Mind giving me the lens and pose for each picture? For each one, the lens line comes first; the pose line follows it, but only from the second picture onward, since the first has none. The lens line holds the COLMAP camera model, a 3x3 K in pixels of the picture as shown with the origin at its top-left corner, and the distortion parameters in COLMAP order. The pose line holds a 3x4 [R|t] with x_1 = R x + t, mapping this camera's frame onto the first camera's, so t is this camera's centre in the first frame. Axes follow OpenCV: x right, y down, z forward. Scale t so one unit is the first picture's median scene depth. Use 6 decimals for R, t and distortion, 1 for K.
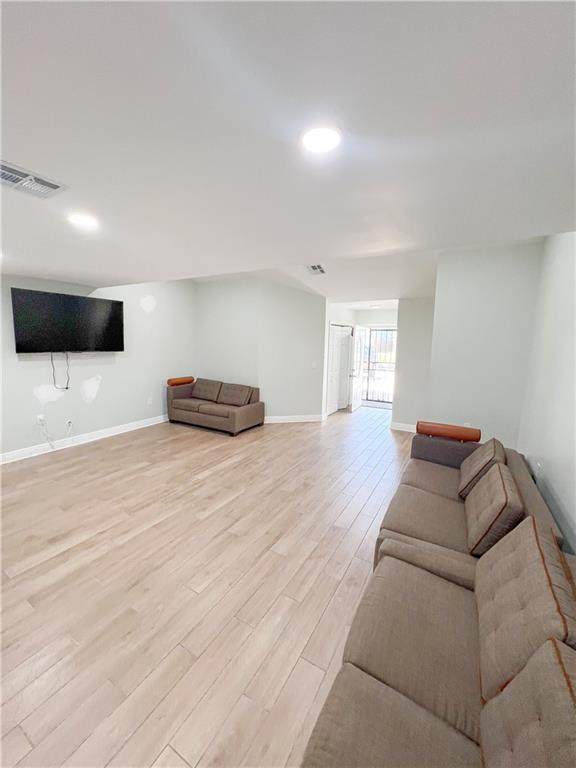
lens RADIAL K [[305.7, 0, 287.2], [0, 305.7, 380.4], [0, 0, 1]] dist [-0.001229, -0.000039]
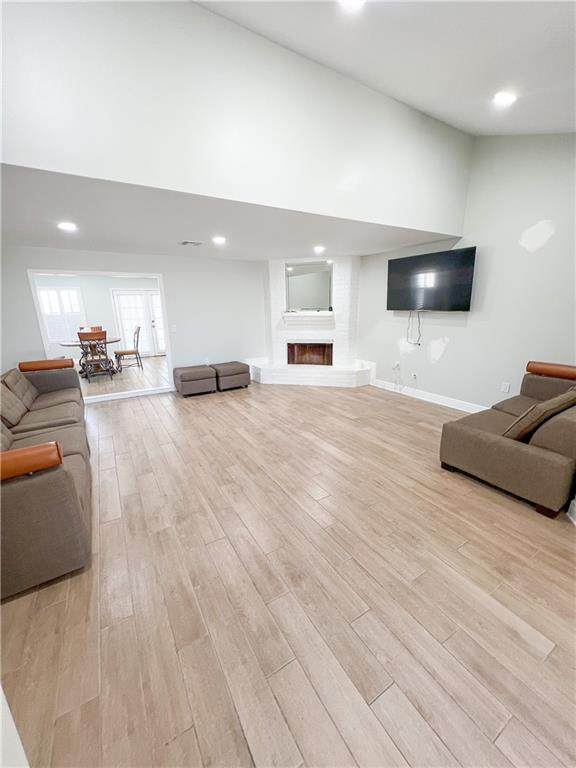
lens RADIAL K [[305.7, 0, 289.6], [0, 305.7, 385.5], [0, 0, 1]] dist [-0.001229, -0.000039]
pose [[-0.470329, 0.216259, -0.855583, 0.565531], [-0.108812, 0.947900, 0.299409, -0.135736], [0.875757, 0.233919, -0.422293, 1.315371]]
